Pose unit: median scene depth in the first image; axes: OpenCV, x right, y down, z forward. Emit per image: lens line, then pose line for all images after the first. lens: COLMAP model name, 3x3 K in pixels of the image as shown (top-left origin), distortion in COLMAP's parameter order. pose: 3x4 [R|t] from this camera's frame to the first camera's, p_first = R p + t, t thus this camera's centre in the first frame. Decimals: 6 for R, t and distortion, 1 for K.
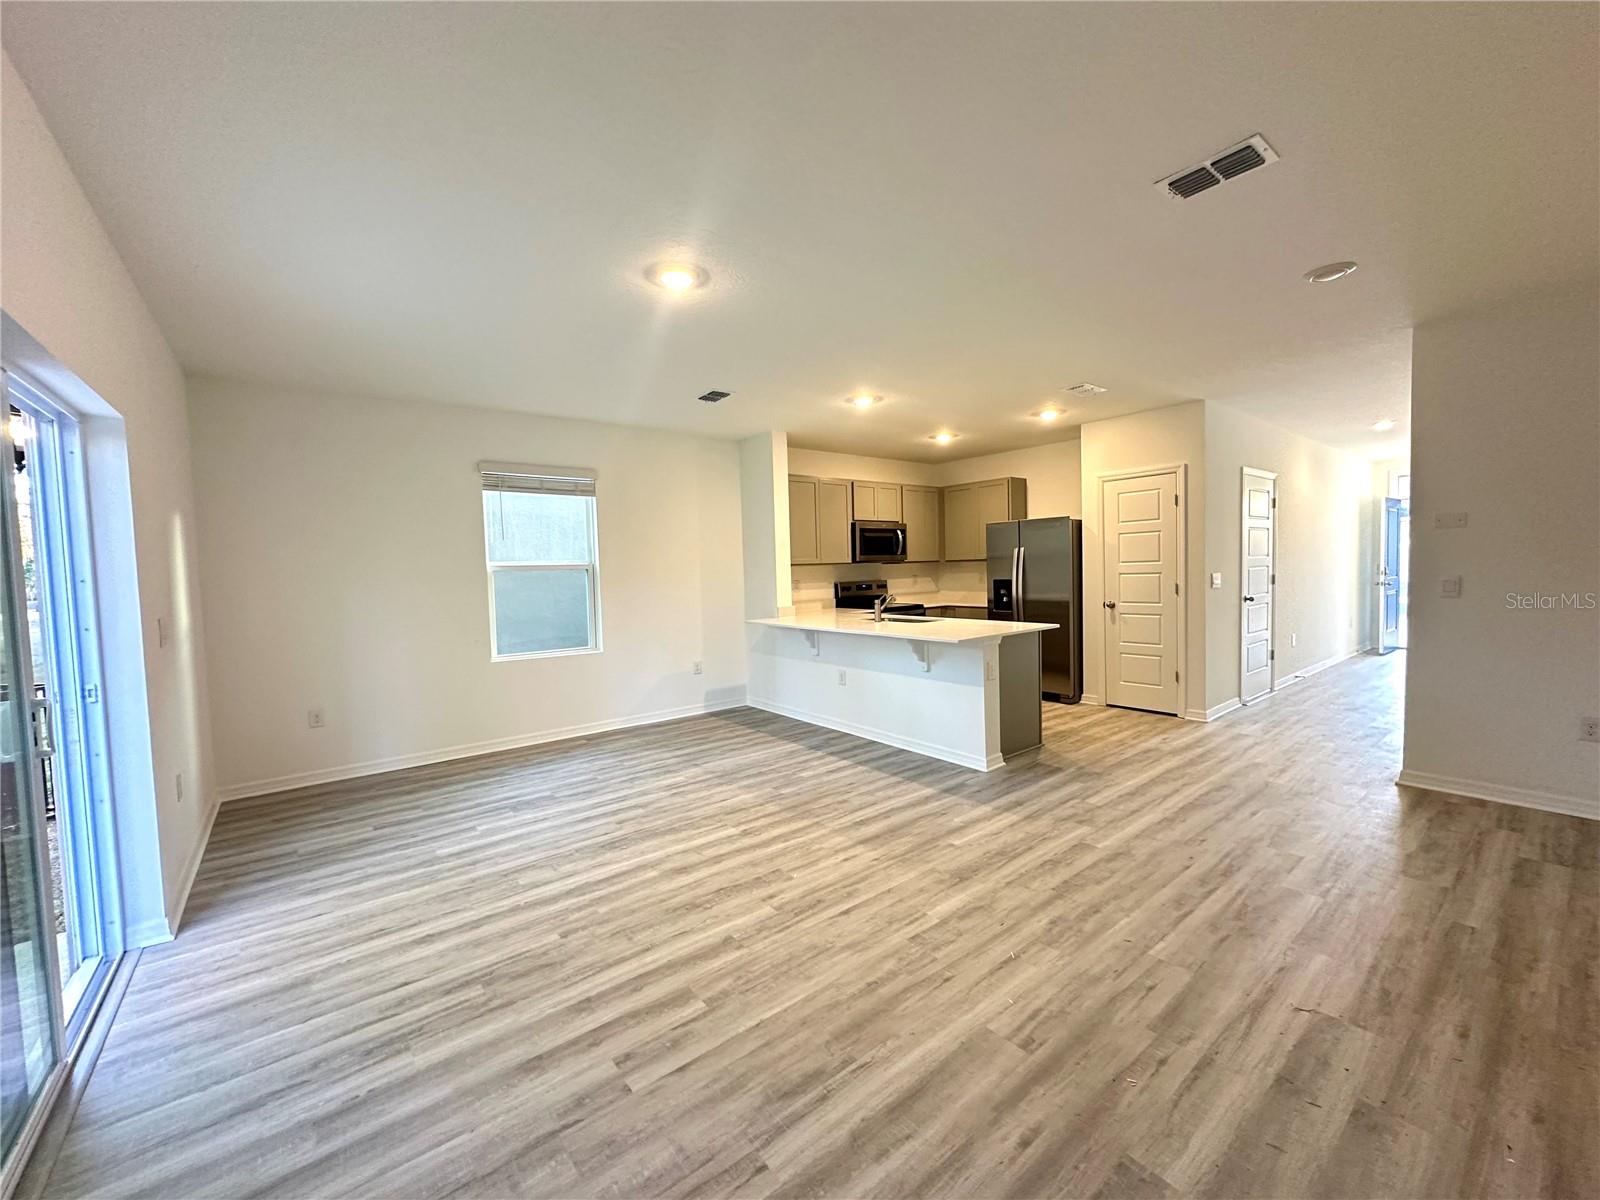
lens RADIAL K [[634.8, 0, 799.8], [0, 634.8, 598.5], [0, 0, 1]] dist [-0.003271, 0.000841]
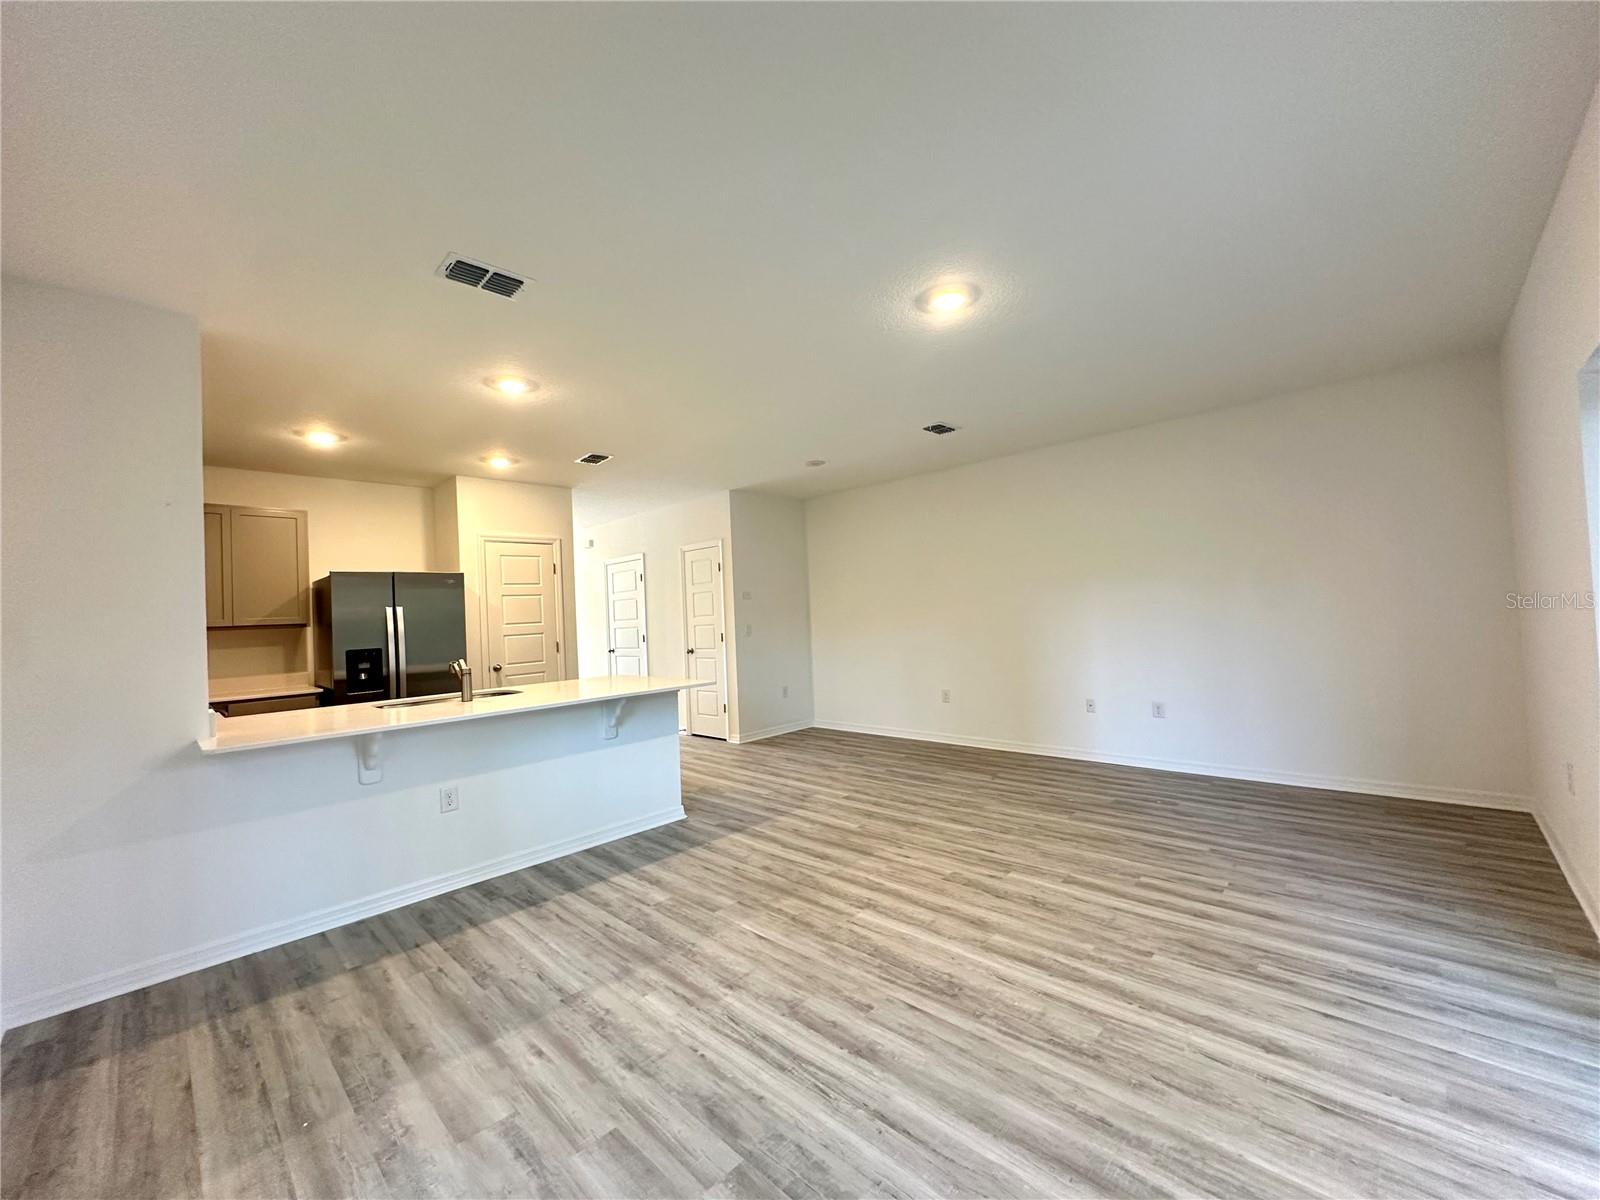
lens RADIAL K [[634.8, 0, 796.5], [0, 634.8, 596.0], [0, 0, 1]] dist [-0.003271, 0.000841]
pose [[-0.127442, 0.063614, 0.989804, -0.831345], [0.097900, 0.993875, -0.051270, -0.007917], [-0.987003, 0.090368, -0.132889, 1.033959]]
